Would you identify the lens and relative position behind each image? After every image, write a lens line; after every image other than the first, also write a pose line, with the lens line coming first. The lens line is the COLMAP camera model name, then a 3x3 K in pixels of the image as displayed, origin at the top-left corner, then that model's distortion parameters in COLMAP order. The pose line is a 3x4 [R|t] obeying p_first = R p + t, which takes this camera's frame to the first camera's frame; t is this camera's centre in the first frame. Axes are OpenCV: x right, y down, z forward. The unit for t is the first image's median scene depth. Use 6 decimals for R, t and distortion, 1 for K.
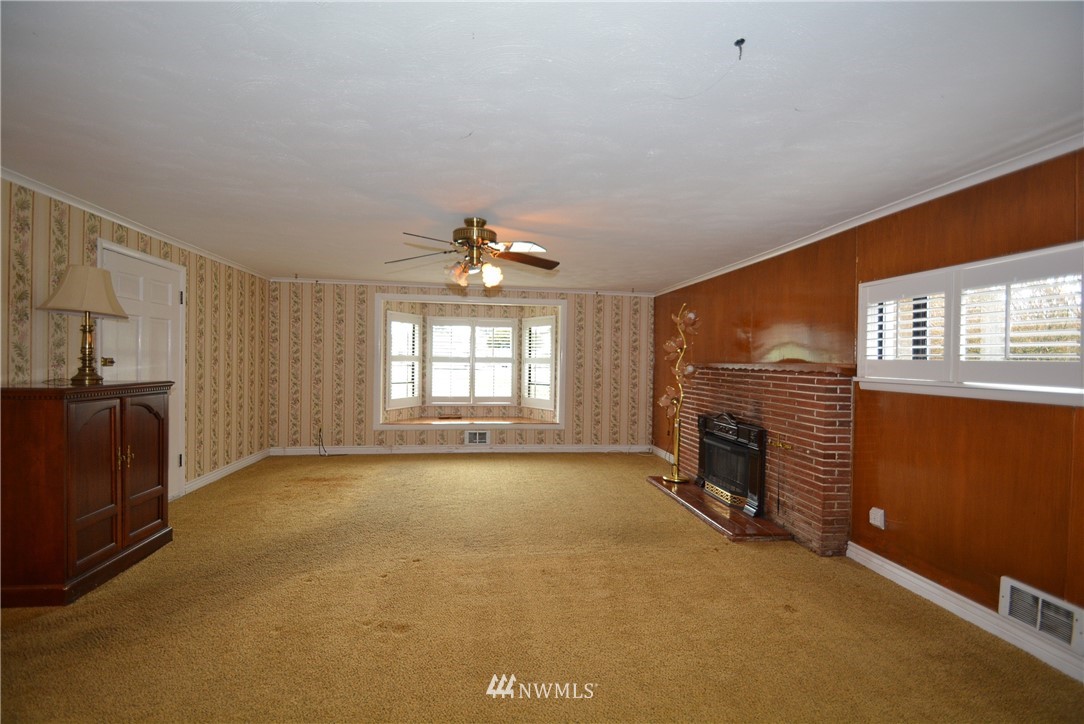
lens RADIAL K [[474.5, 0, 536.0], [0, 474.5, 362.2], [0, 0, 1]] dist [-0.017846, -0.006394]
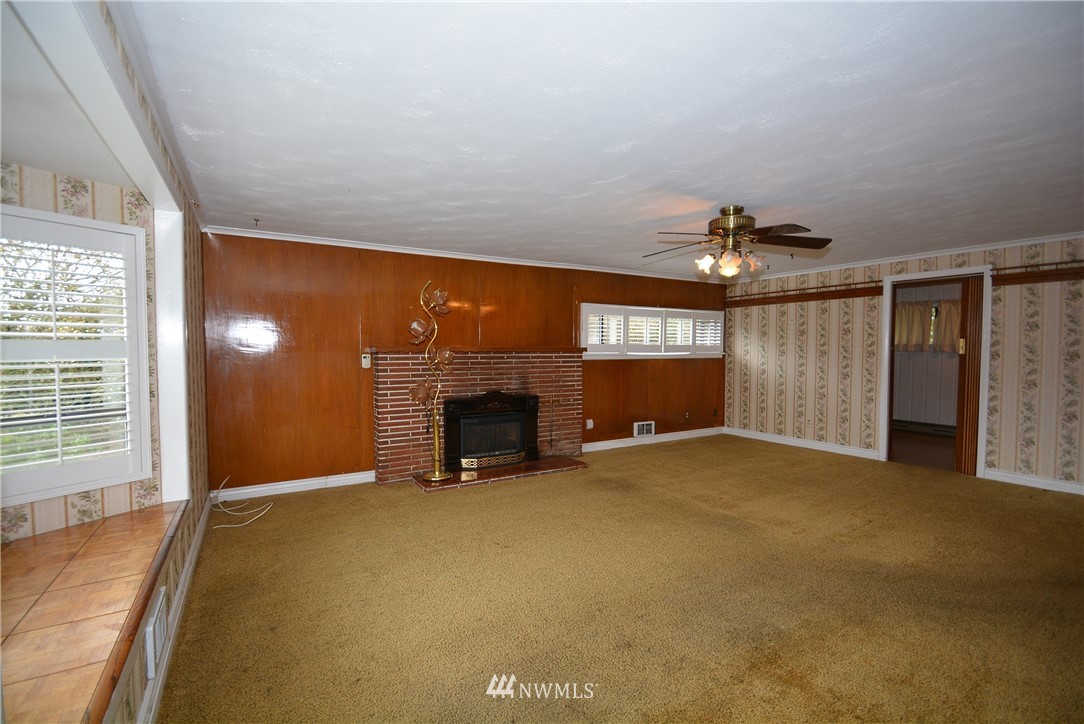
lens RADIAL K [[474.5, 0, 541.6], [0, 474.5, 363.3], [0, 0, 1]] dist [-0.017846, -0.006394]
pose [[-0.400278, -0.053056, 0.914856, -0.785437], [-0.005601, 0.998446, 0.055453, -0.026184], [-0.916377, 0.017073, -0.399953, 1.549875]]
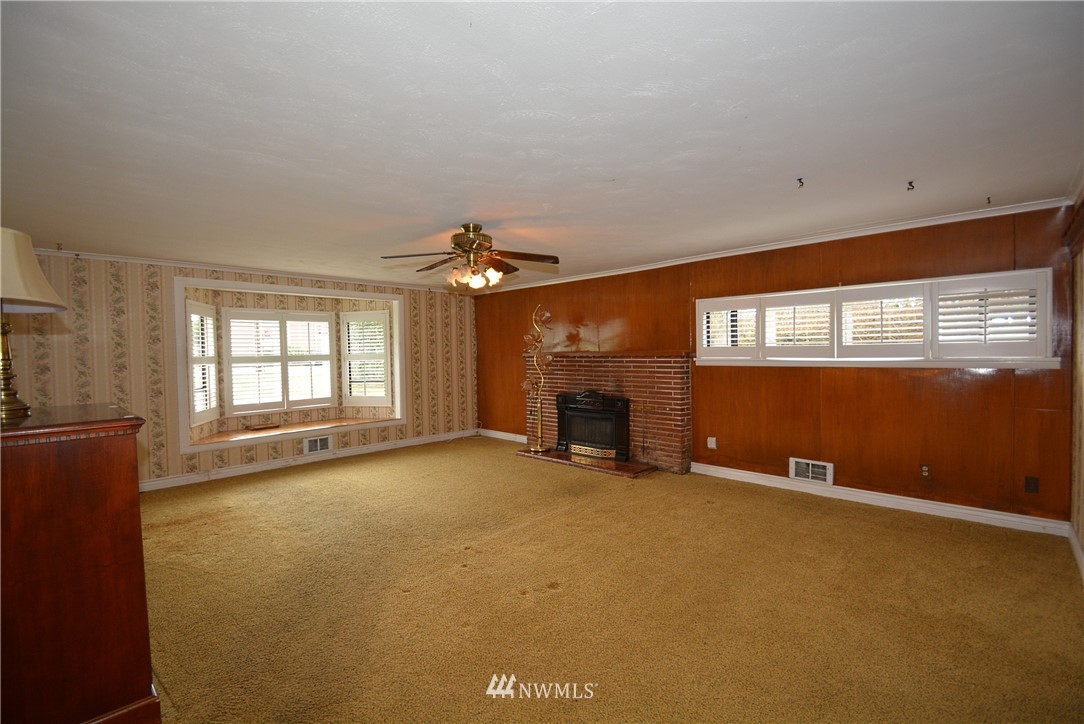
lens RADIAL K [[474.5, 0, 539.2], [0, 474.5, 363.8], [0, 0, 1]] dist [-0.017846, -0.006394]
pose [[0.782427, -0.046616, 0.620995, -0.597931], [0.033881, 0.998904, 0.032296, -0.015589], [-0.621820, -0.004230, 0.783149, 0.061974]]
